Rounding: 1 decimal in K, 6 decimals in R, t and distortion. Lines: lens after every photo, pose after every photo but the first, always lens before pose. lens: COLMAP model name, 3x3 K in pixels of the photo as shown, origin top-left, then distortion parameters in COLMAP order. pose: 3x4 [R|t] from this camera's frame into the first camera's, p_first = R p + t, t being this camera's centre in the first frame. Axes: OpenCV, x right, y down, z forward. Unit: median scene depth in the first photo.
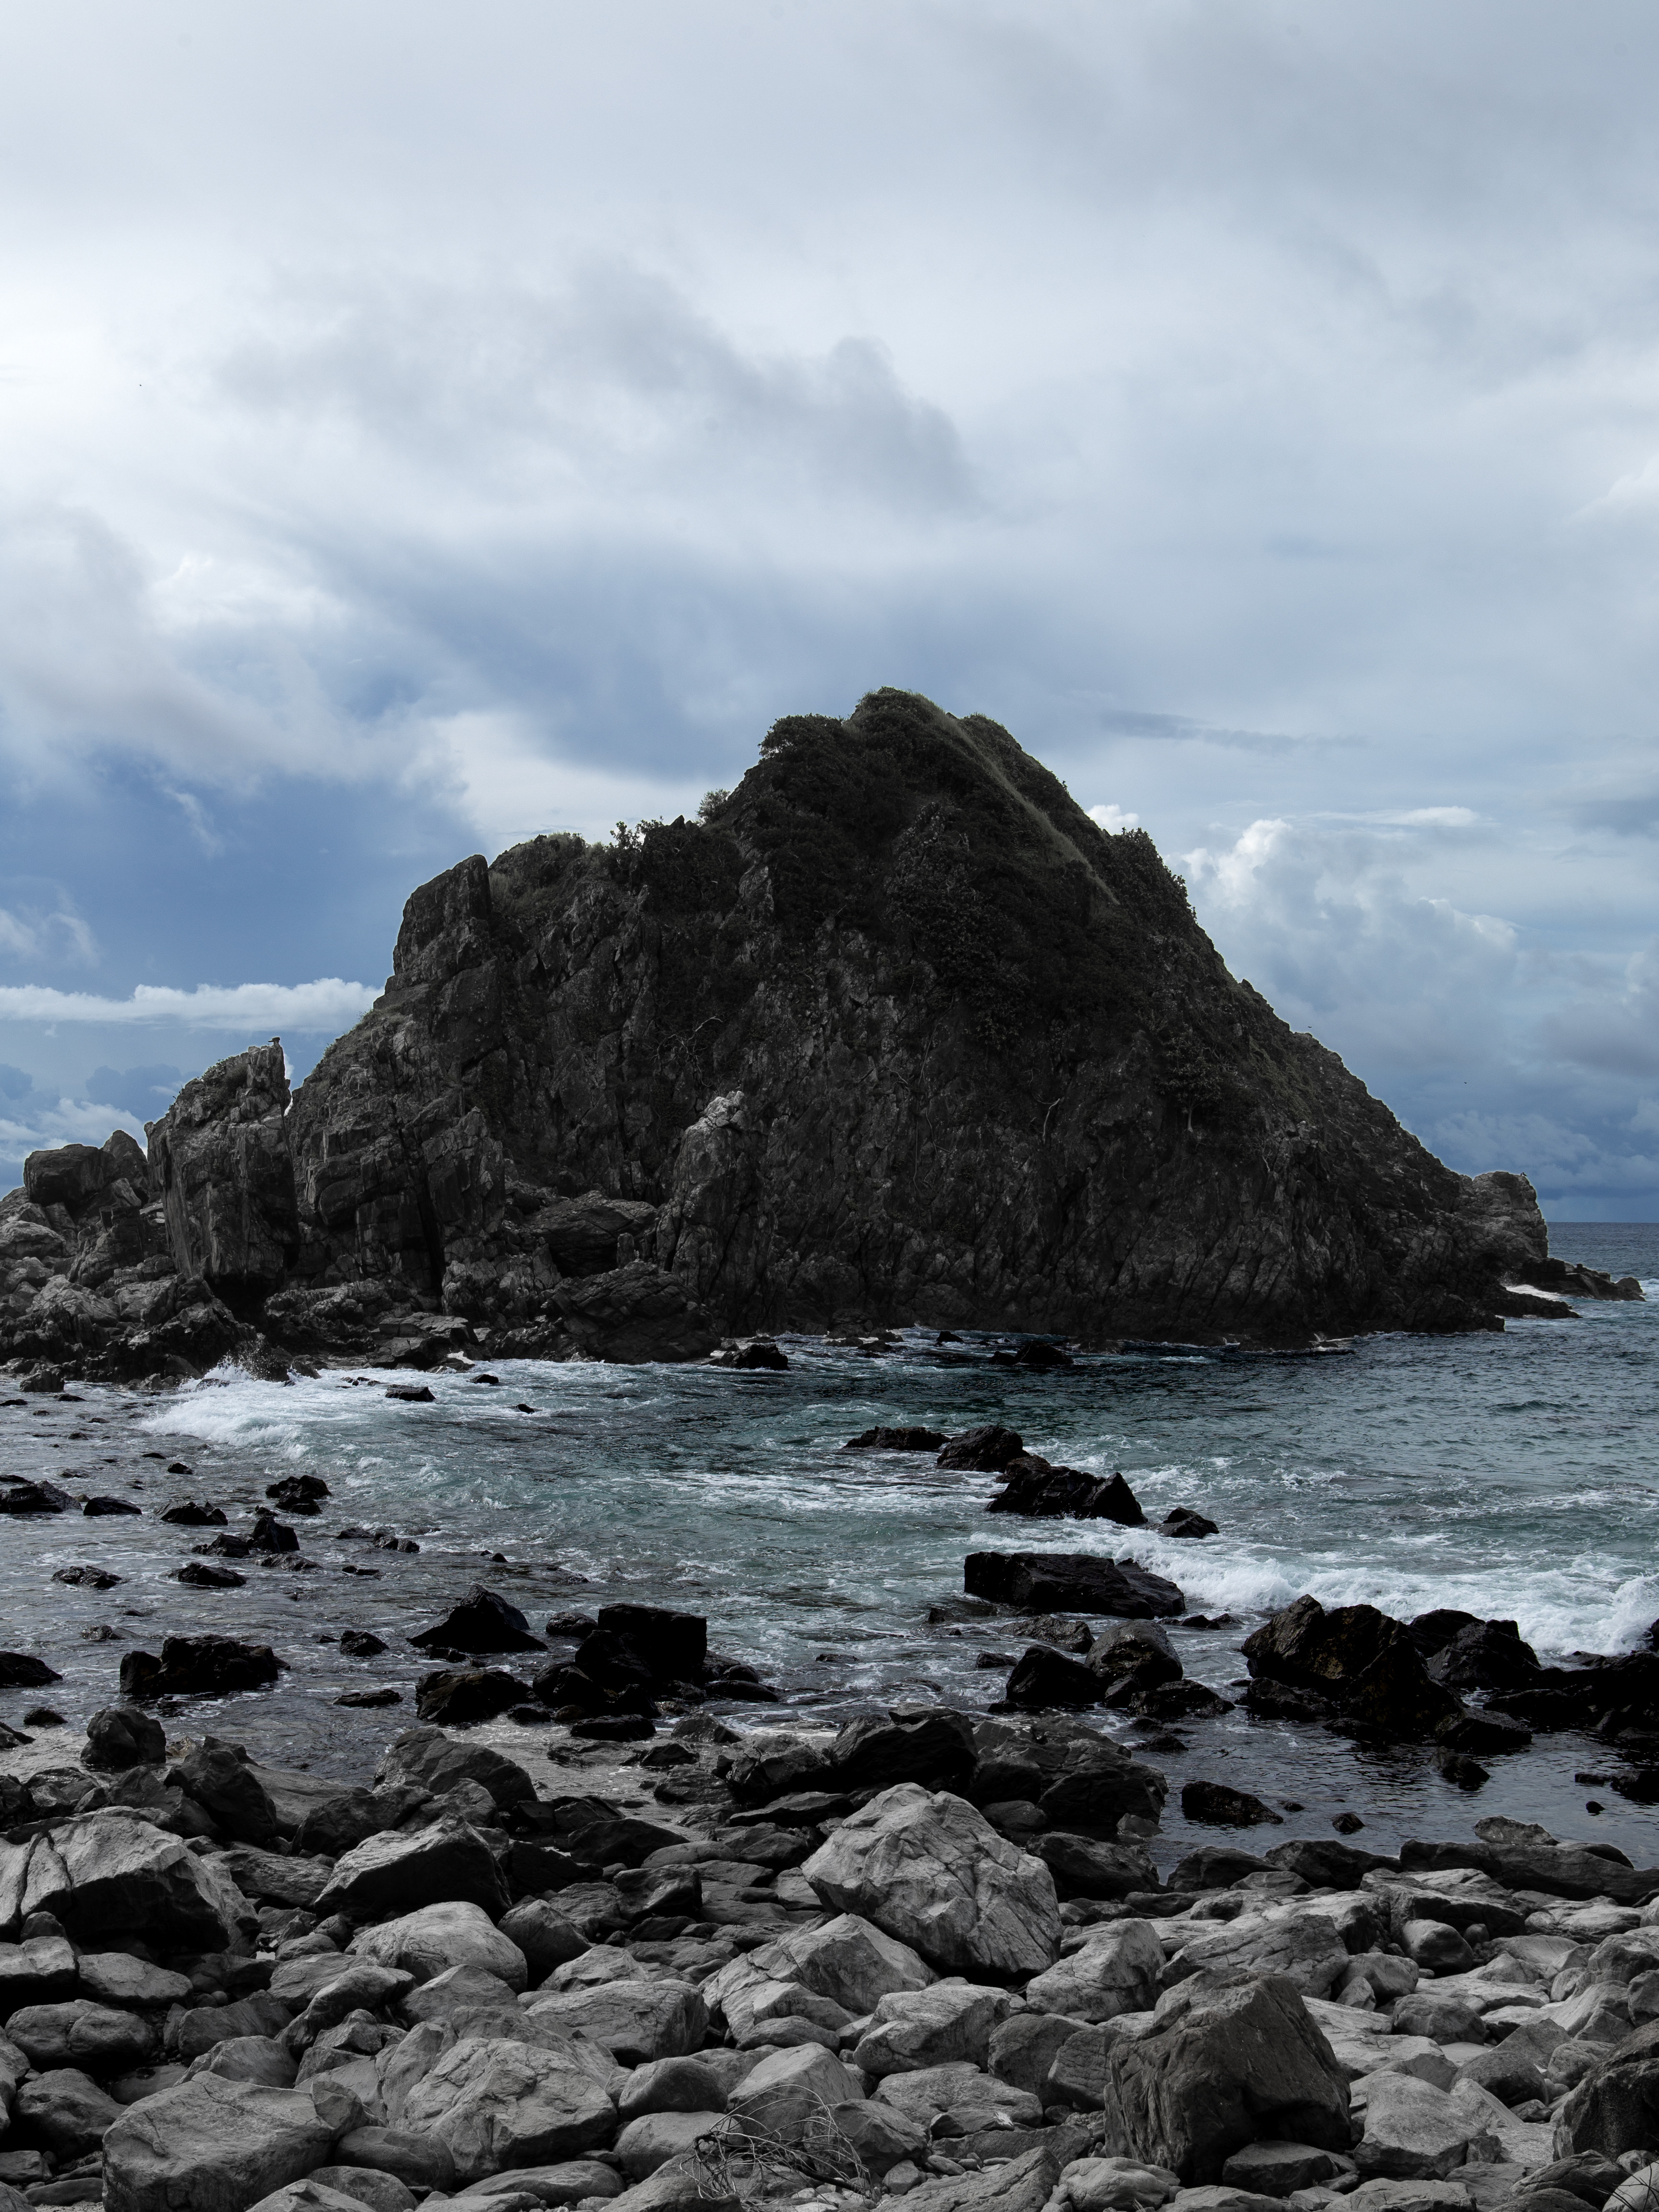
lens RADIAL K [[3365.4, 0, 826.1], [0, 3365.4, 1106.8], [0, 0, 1]] dist [0.026008, 0.000000]
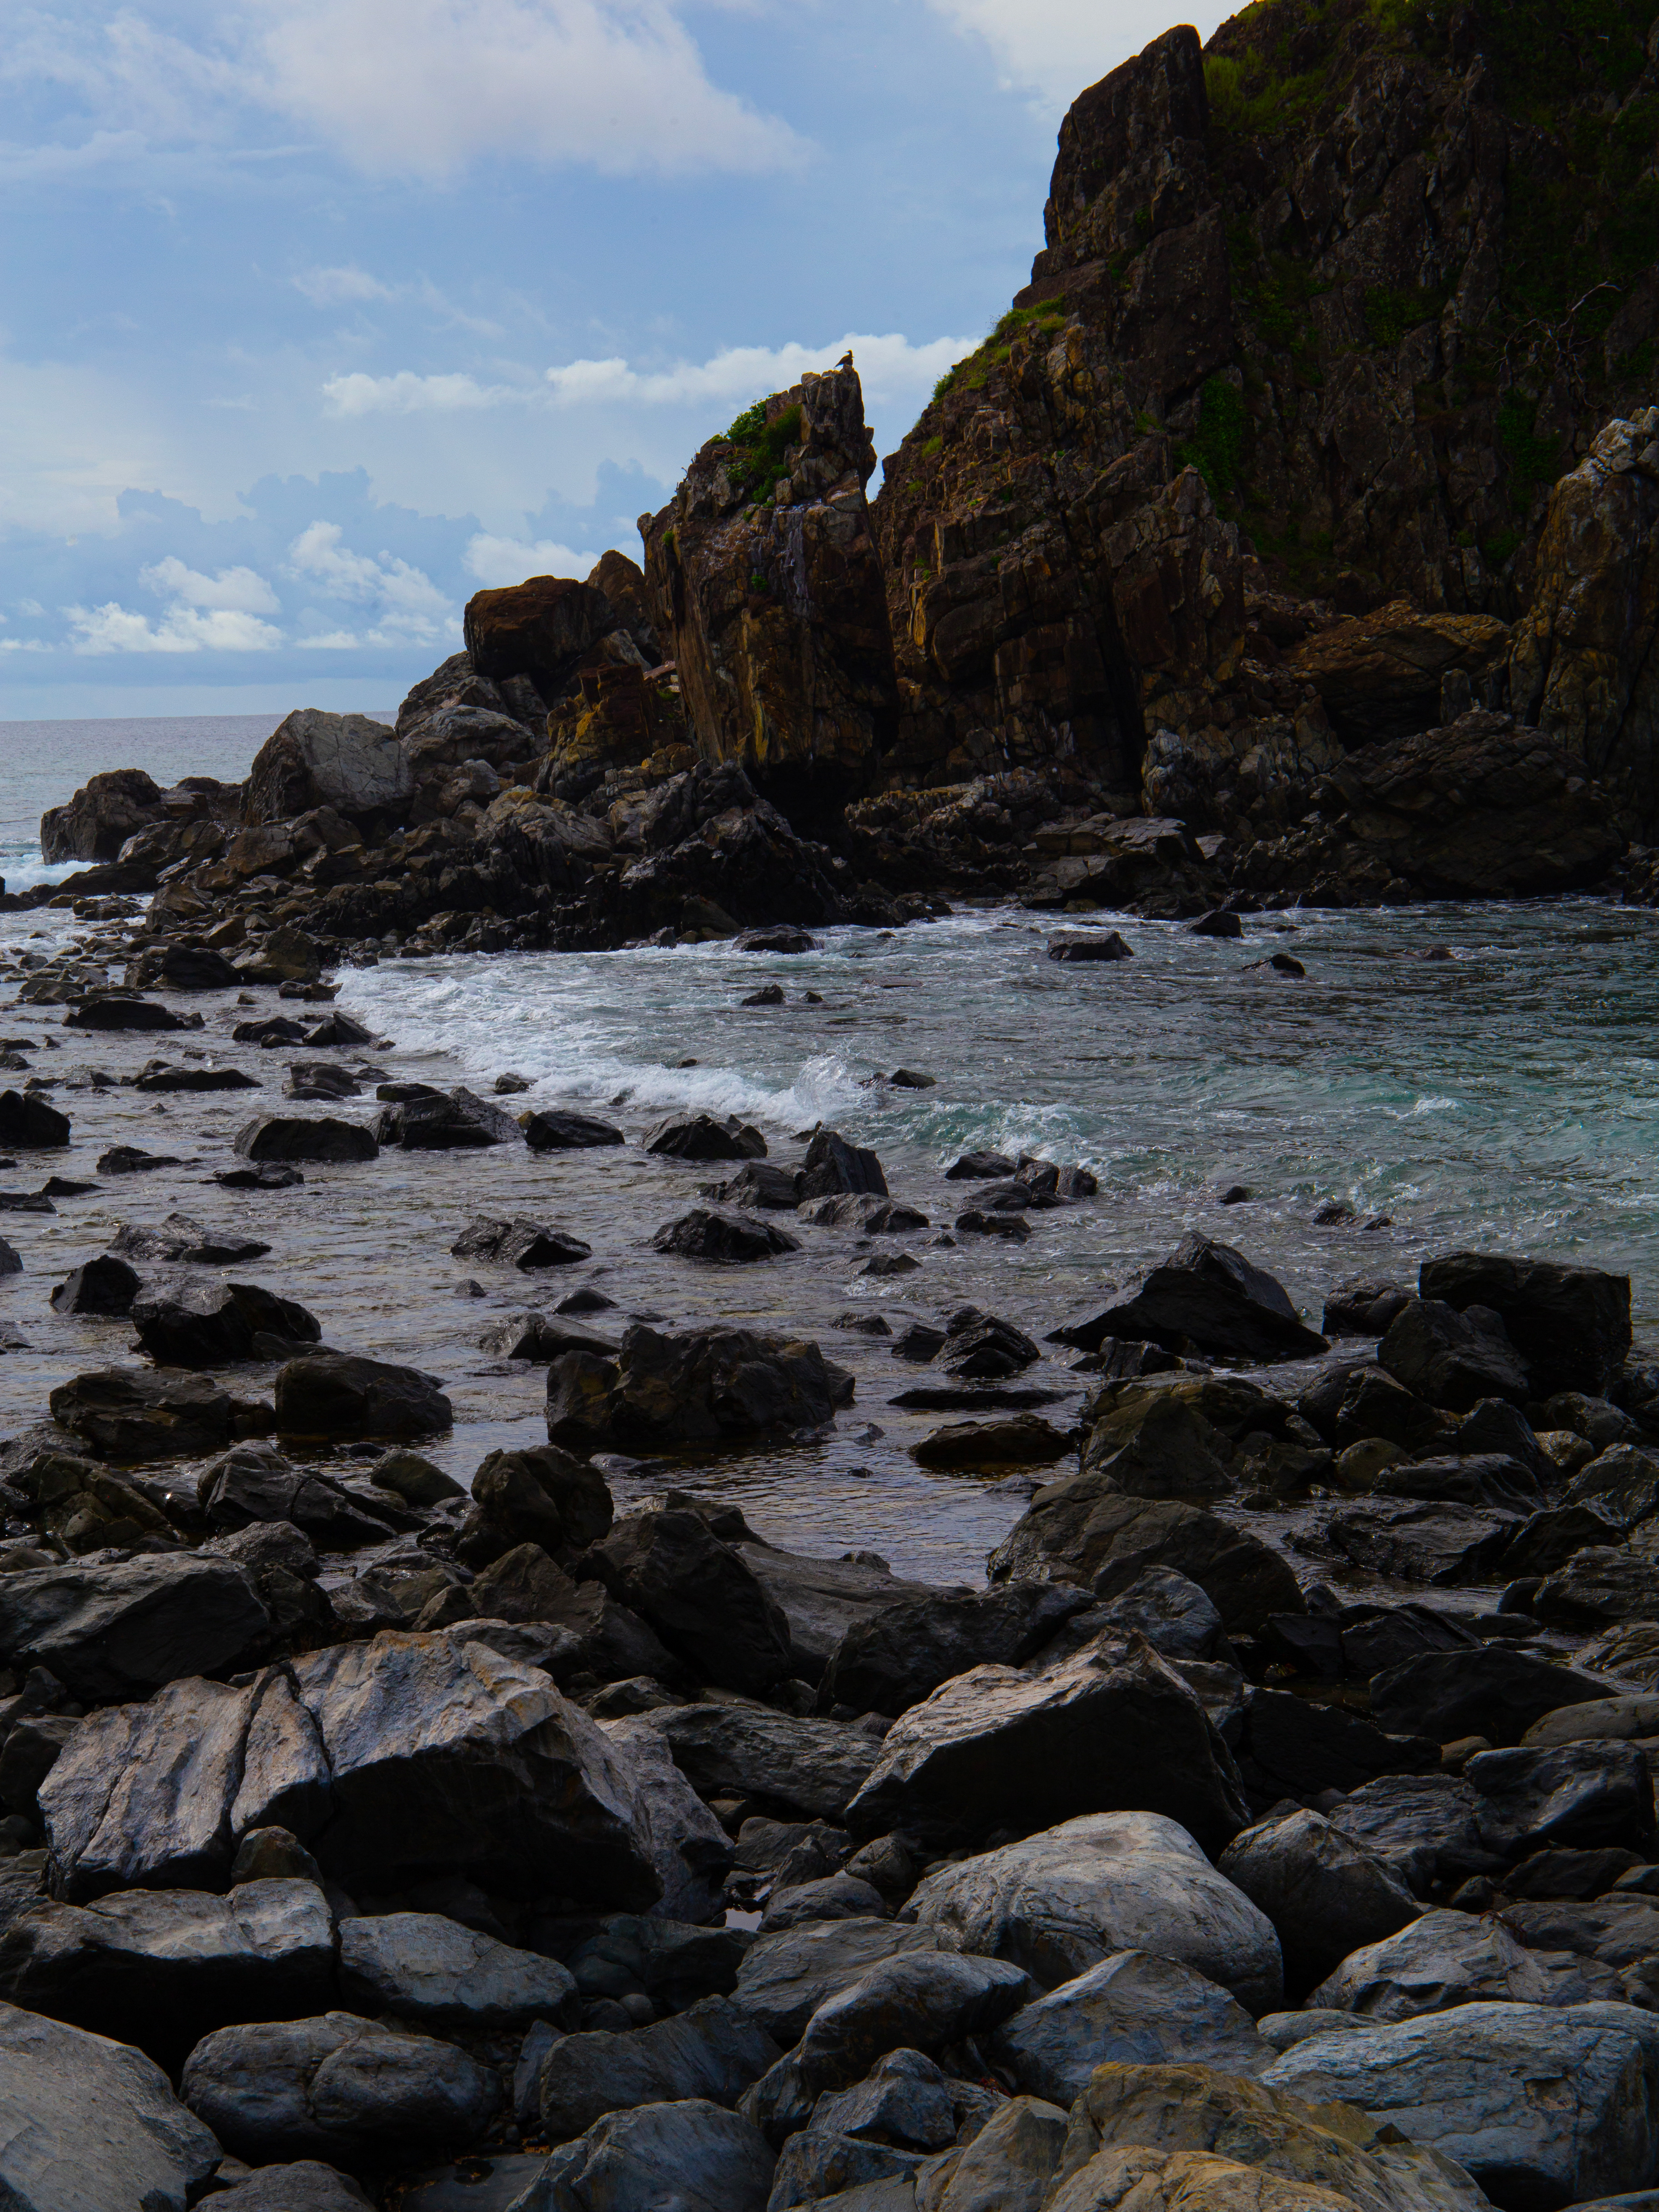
lens RADIAL K [[4582.5, 0, 829.6], [0, 4582.5, 1109.1], [0, 0, 1]] dist [0.191497, 0.000000]
pose [[0.980474, -0.022860, -0.195318, -0.015505], [0.038998, 0.996097, 0.079184, 0.058561], [0.192745, -0.085255, 0.977538, 0.254829]]
